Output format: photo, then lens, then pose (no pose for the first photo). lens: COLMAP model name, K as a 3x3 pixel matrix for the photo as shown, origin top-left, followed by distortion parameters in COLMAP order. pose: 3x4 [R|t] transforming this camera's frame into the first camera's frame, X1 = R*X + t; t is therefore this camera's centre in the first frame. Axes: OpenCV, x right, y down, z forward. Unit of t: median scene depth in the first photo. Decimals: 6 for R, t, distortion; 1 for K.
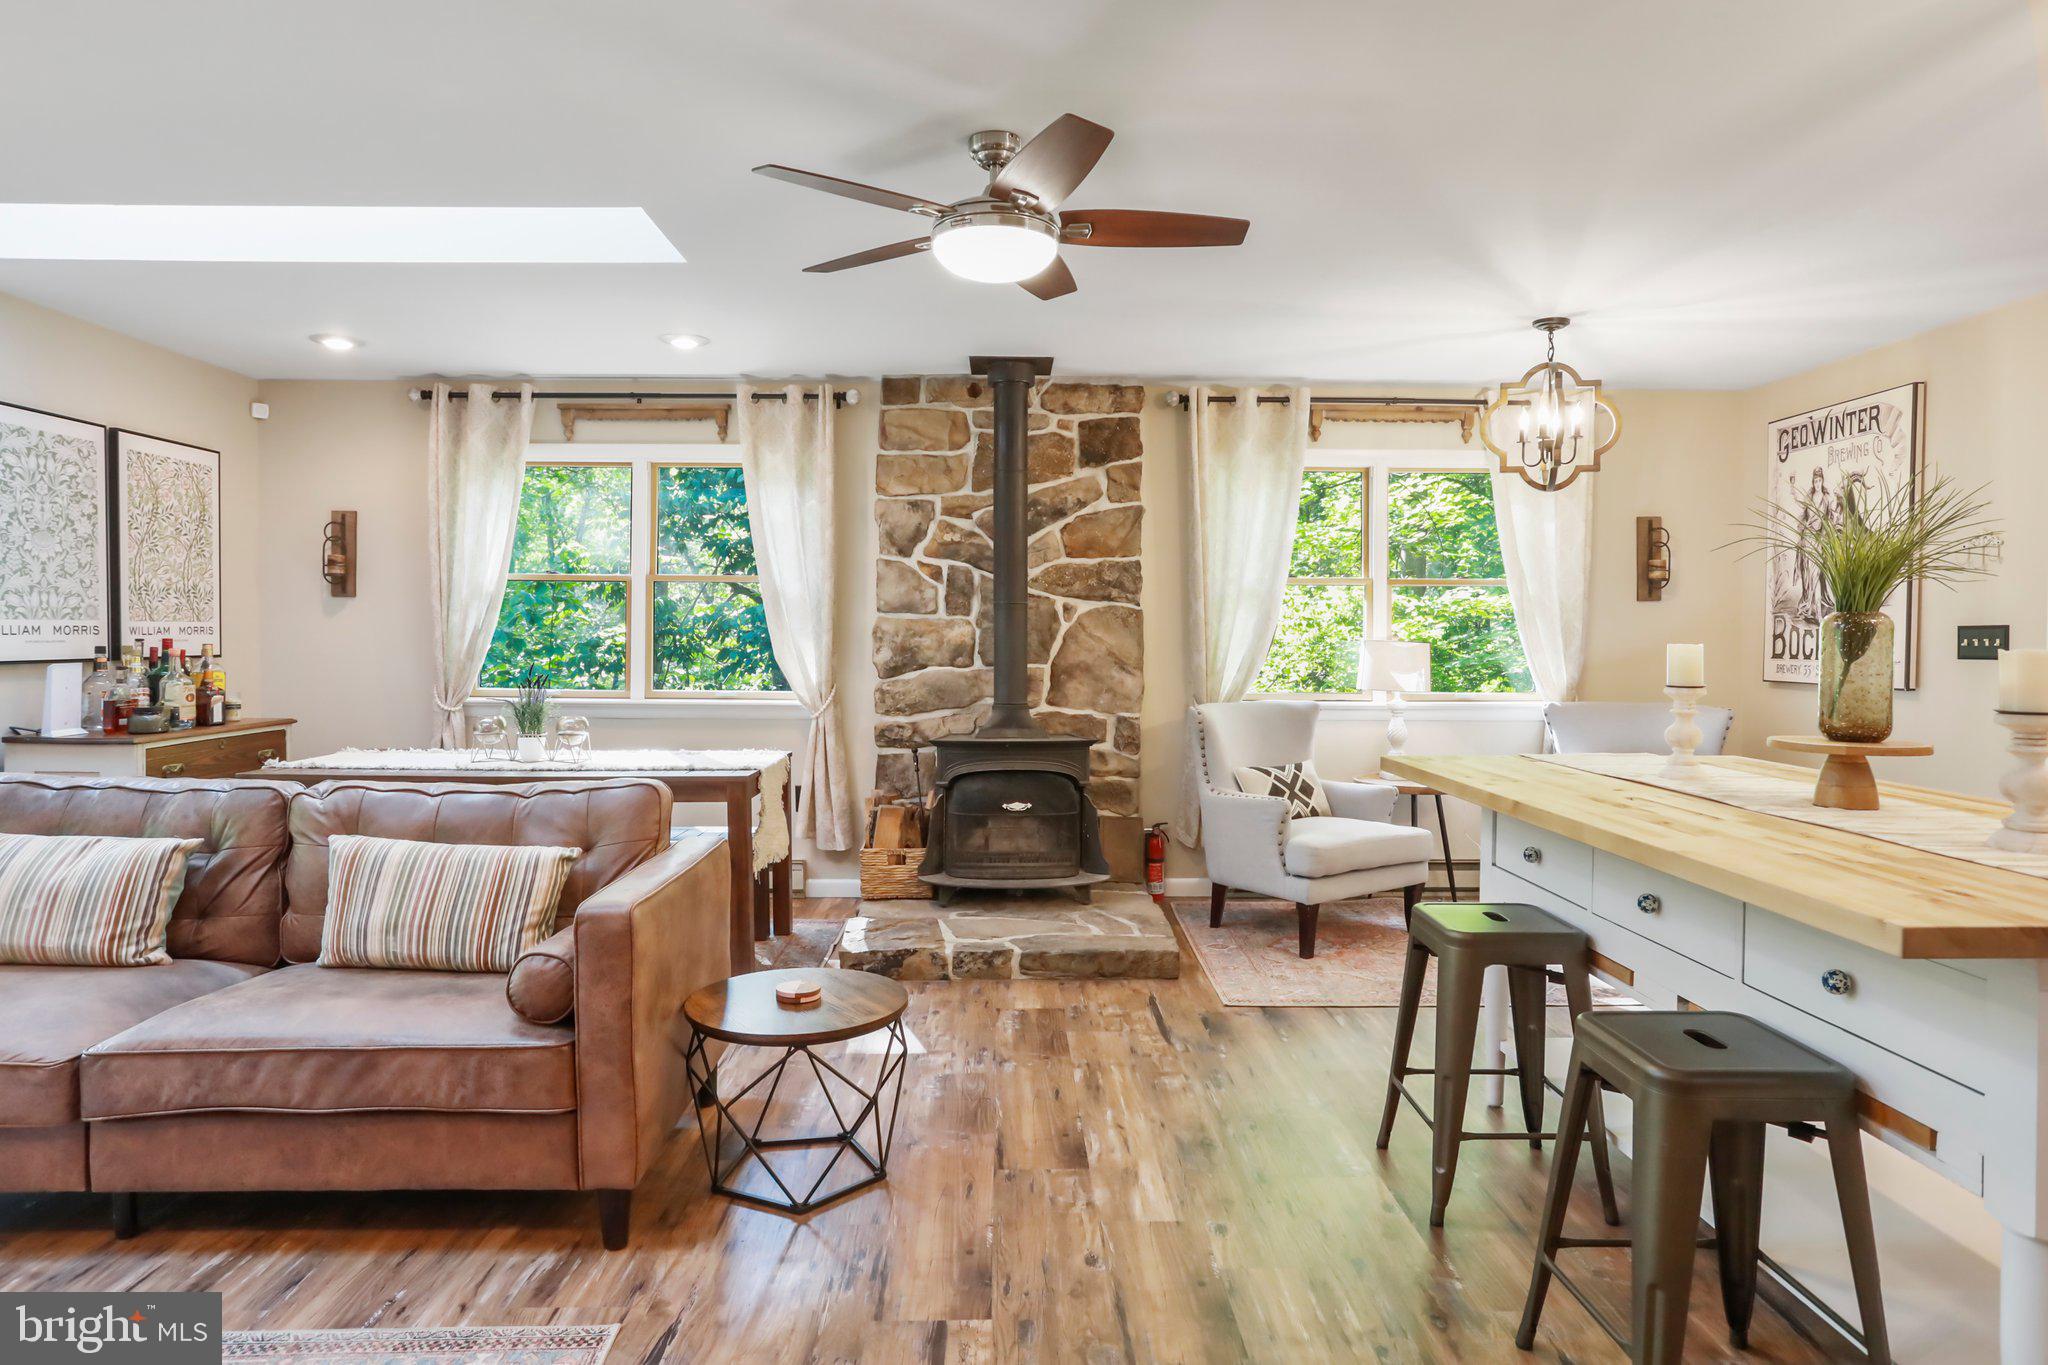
lens RADIAL K [[1189.9, 0, 1023.3], [0, 1189.9, 657.9], [0, 0, 1]] dist [-0.052763, 0.041042]
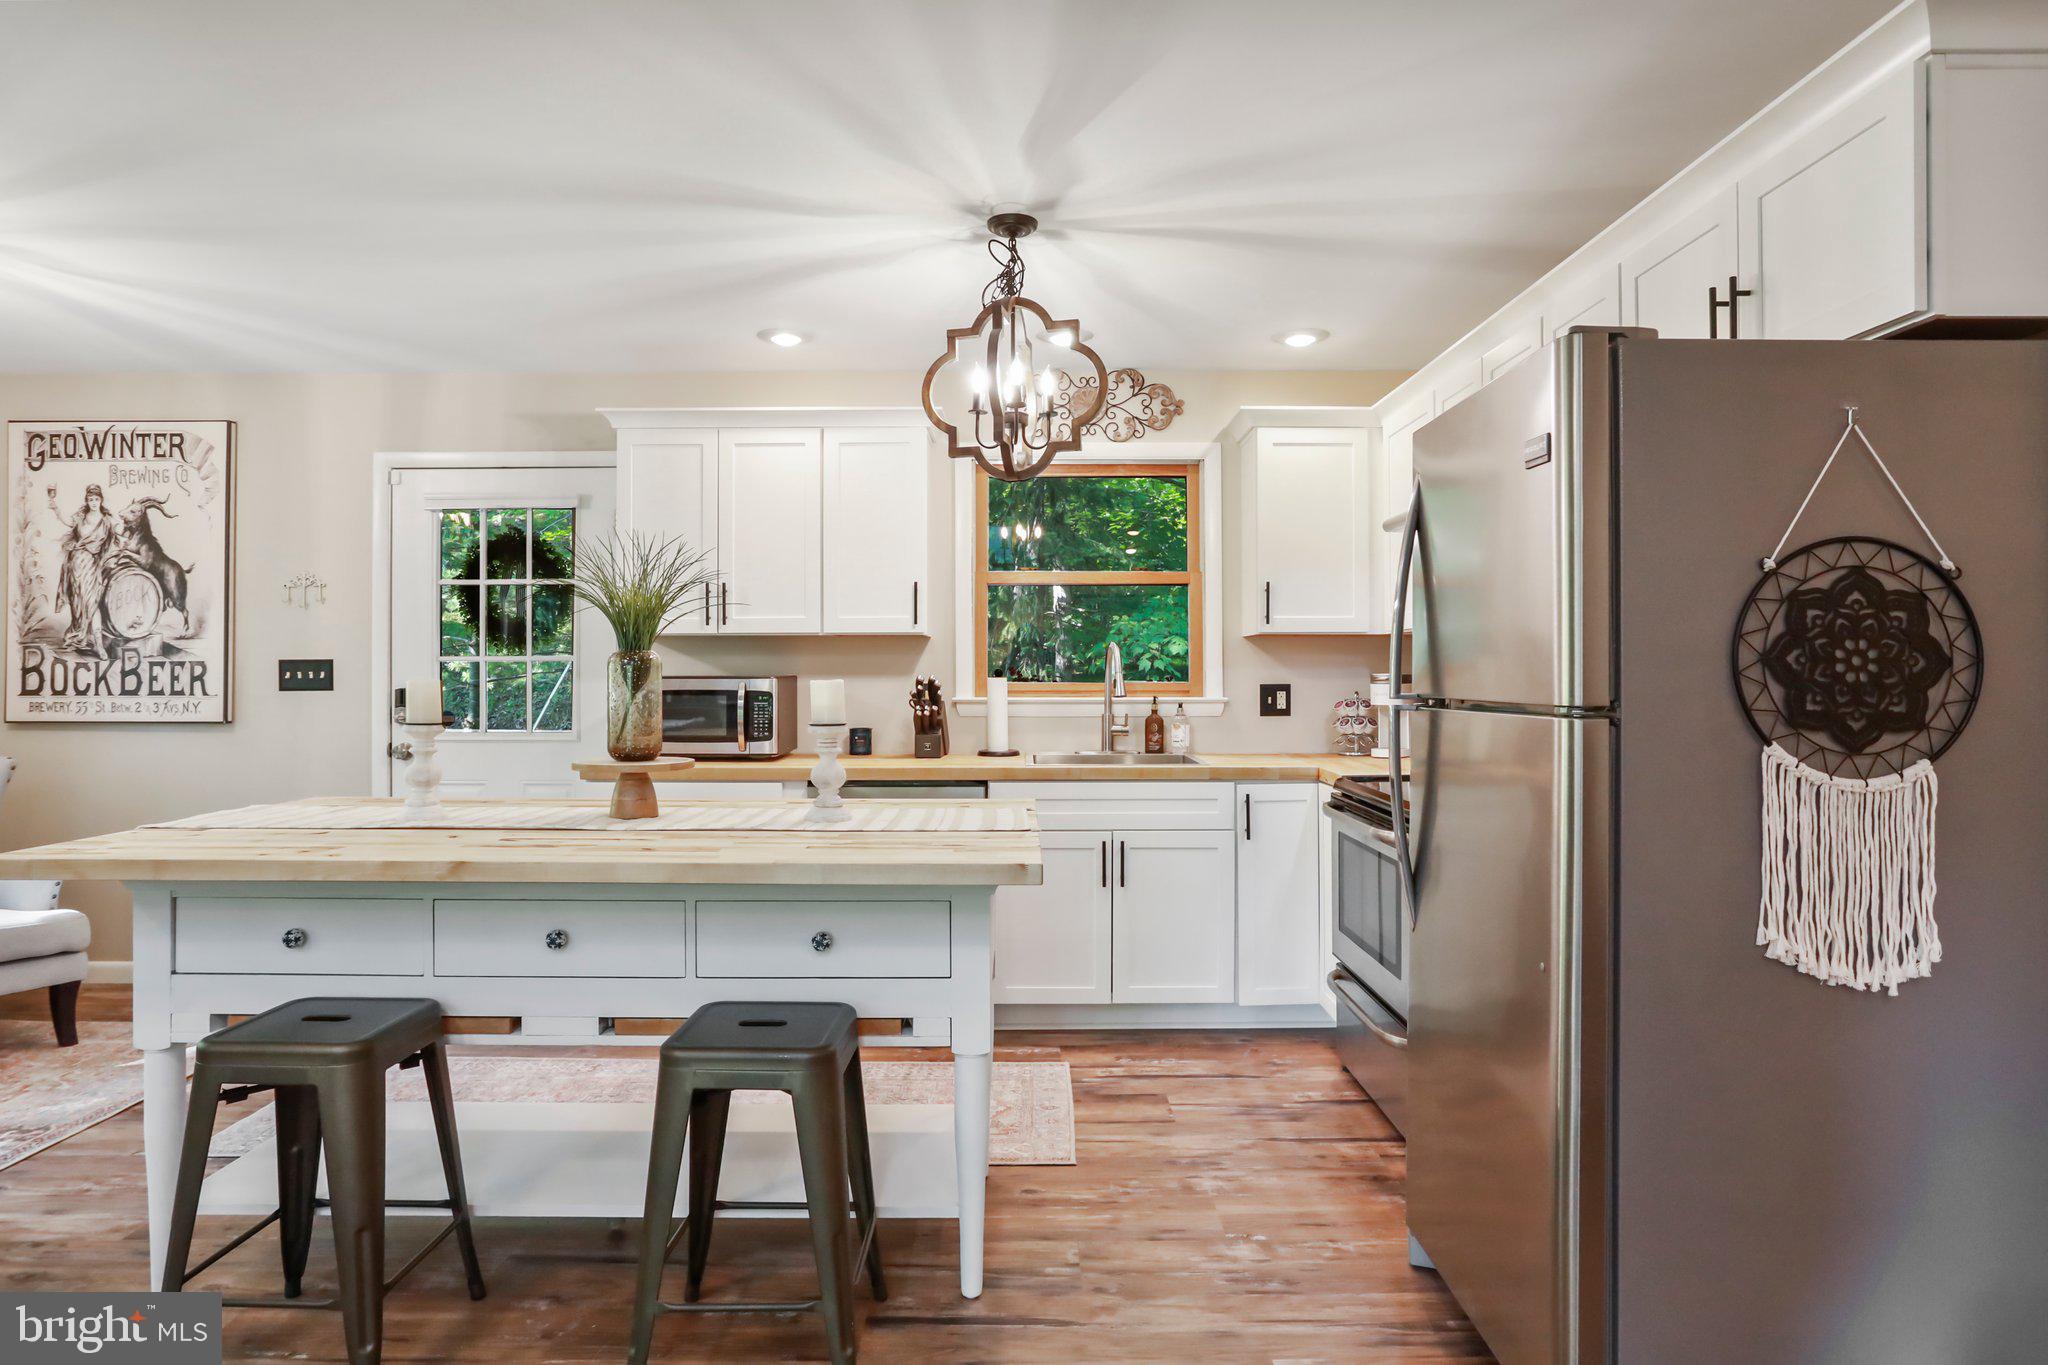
lens RADIAL K [[1162.5, 0, 1022.2], [0, 1162.5, 663.1], [0, 0, 1]] dist [-0.052851, 0.035624]
pose [[0.017947, 0.000975, 0.999838, -0.184212], [0.020888, 0.999781, -0.001350, -0.006818], [-0.999621, 0.020909, 0.017923, 0.245538]]
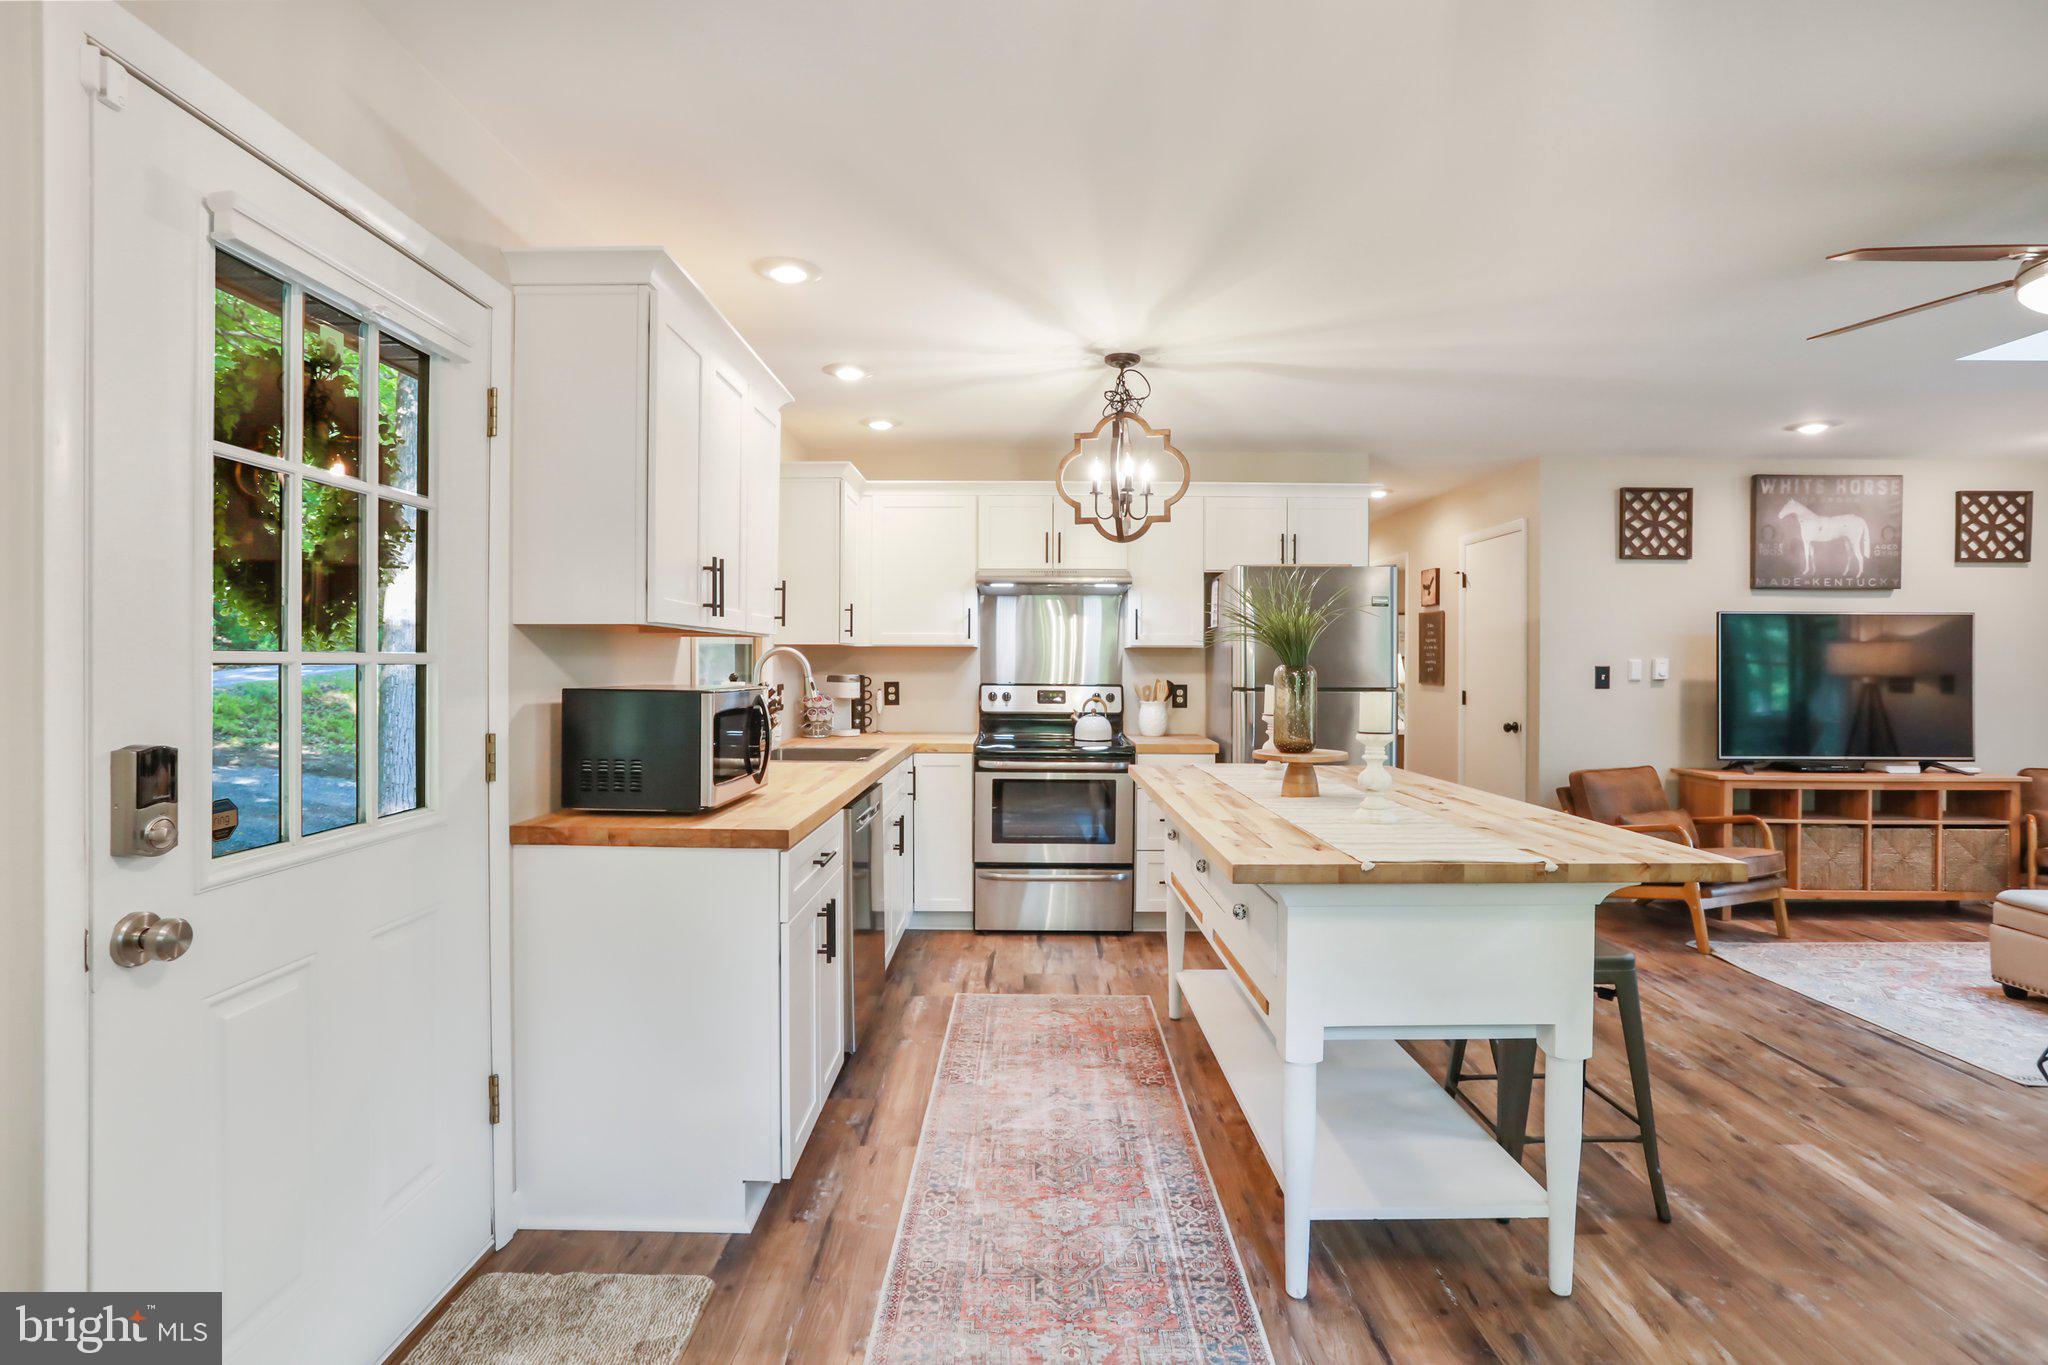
lens RADIAL K [[1001.3, 0, 1027.0], [0, 1001.3, 665.5], [0, 0, 1]] dist [-0.065626, 0.036997]
pose [[-0.999834, -0.010060, 0.015186, 0.428477], [-0.009739, 0.999732, 0.021014, -0.025395], [-0.015394, 0.020862, -0.999664, 0.940010]]
